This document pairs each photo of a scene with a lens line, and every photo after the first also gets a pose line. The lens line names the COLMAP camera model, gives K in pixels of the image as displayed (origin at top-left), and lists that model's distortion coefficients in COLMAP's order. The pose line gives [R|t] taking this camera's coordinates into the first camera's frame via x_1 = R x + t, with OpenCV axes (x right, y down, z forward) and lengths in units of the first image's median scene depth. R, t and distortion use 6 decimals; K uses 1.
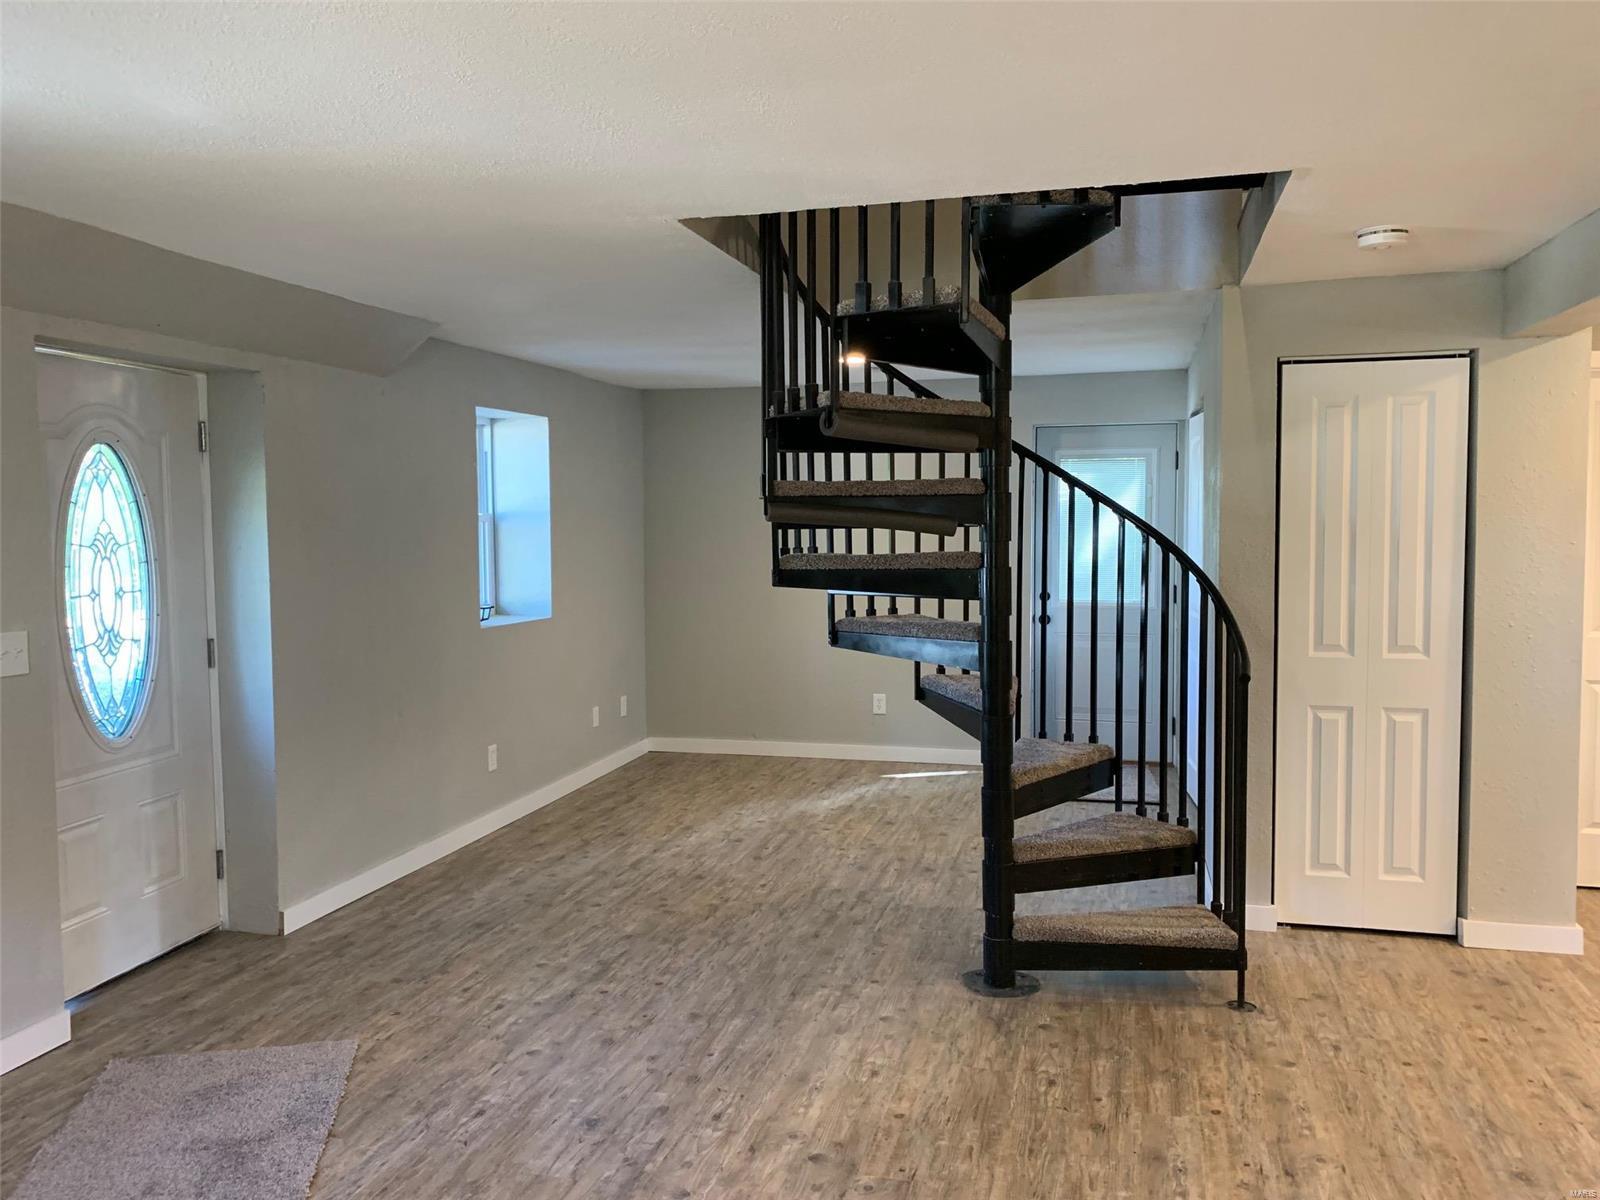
lens RADIAL K [[1224.8, 0, 800.1], [0, 1224.8, 583.5], [0, 0, 1]] dist [0.041462, -0.051526]
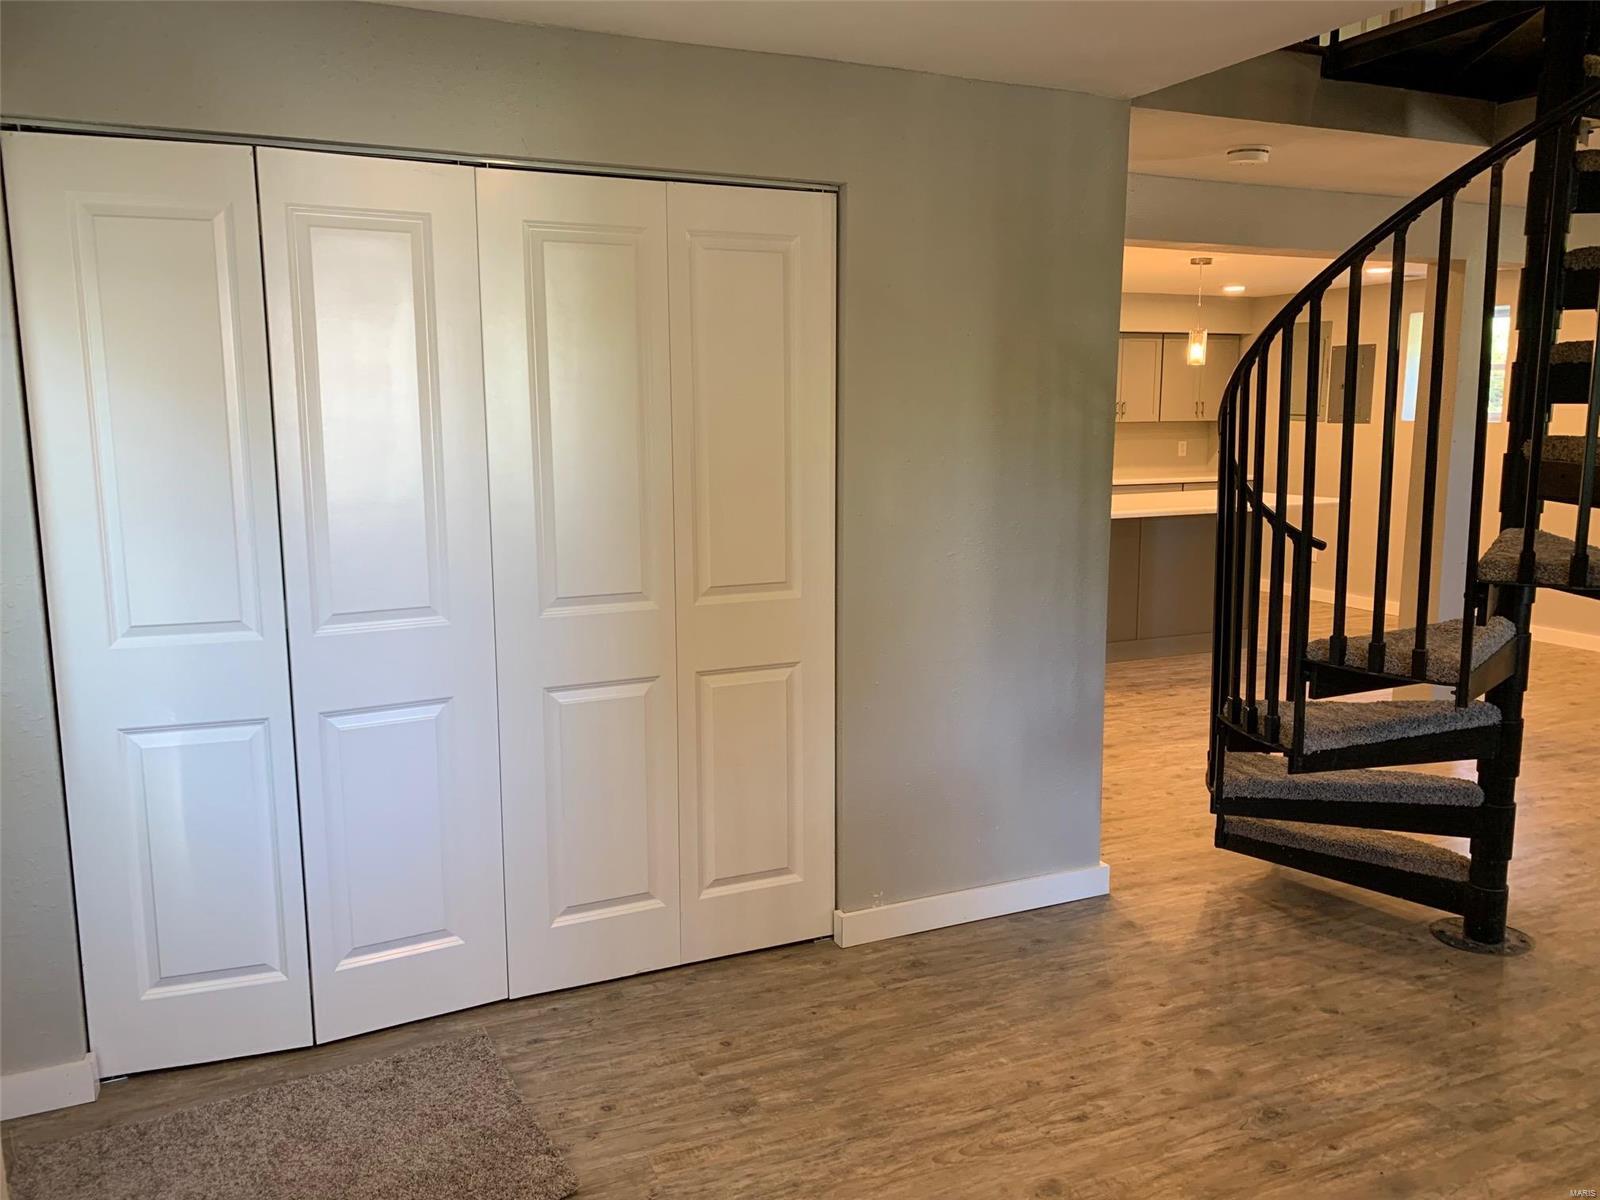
lens RADIAL K [[1218.3, 0, 800.0], [0, 1218.3, 600.0], [0, 0, 1]] dist [-0.032191, 0.036040]
pose [[-0.628560, -0.117191, 0.768882, -0.131409], [0.047172, 0.981019, 0.188087, -0.073696], [-0.776329, 0.154494, -0.611101, 1.467777]]
